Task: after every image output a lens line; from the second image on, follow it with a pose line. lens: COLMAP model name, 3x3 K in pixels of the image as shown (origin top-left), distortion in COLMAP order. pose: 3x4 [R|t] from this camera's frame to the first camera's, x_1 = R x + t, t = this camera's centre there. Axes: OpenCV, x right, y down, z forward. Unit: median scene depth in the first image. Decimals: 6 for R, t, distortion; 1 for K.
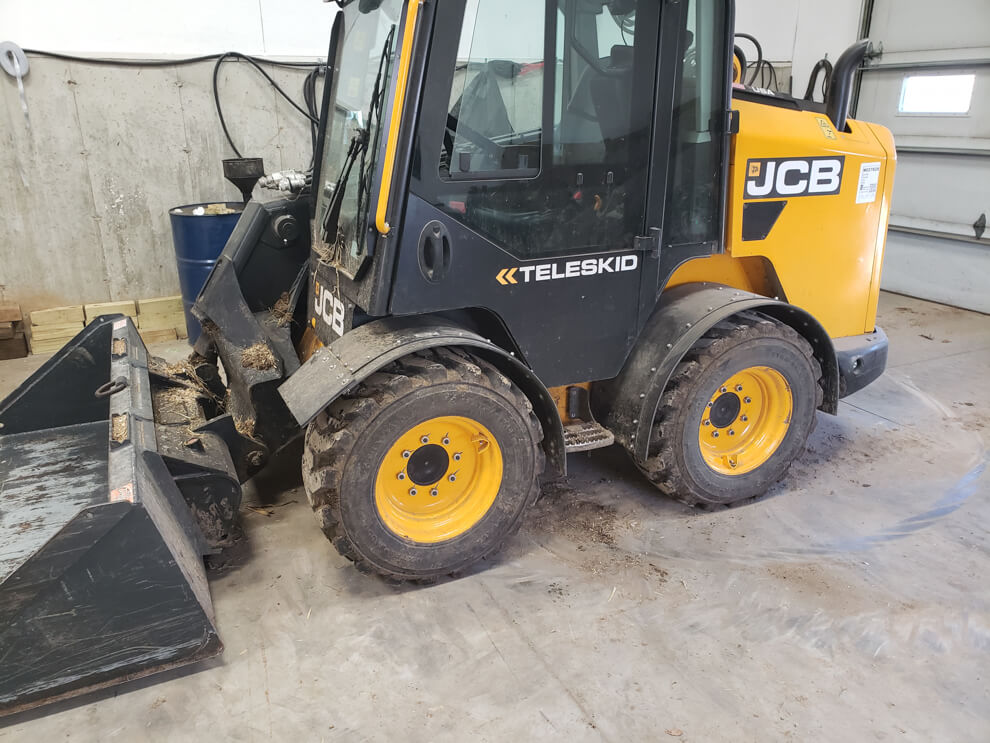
lens RADIAL K [[754.2, 0, 495.6], [0, 754.2, 368.1], [0, 0, 1]] dist [-0.010264, 0.009320]
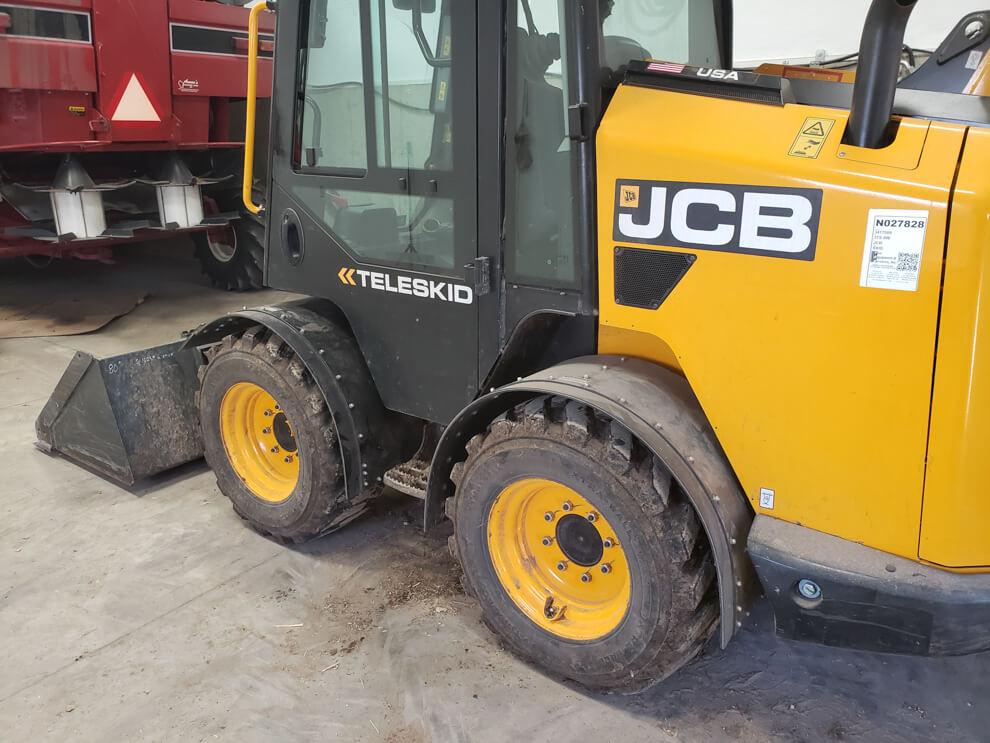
lens RADIAL K [[754.2, 0, 486.0], [0, 754.2, 372.6], [0, 0, 1]] dist [-0.010264, 0.009320]
pose [[0.494685, 0.273516, -0.824909, 0.887880], [-0.295786, 0.945506, 0.136124, -0.178358], [0.817189, 0.176658, 0.548630, 0.591186]]
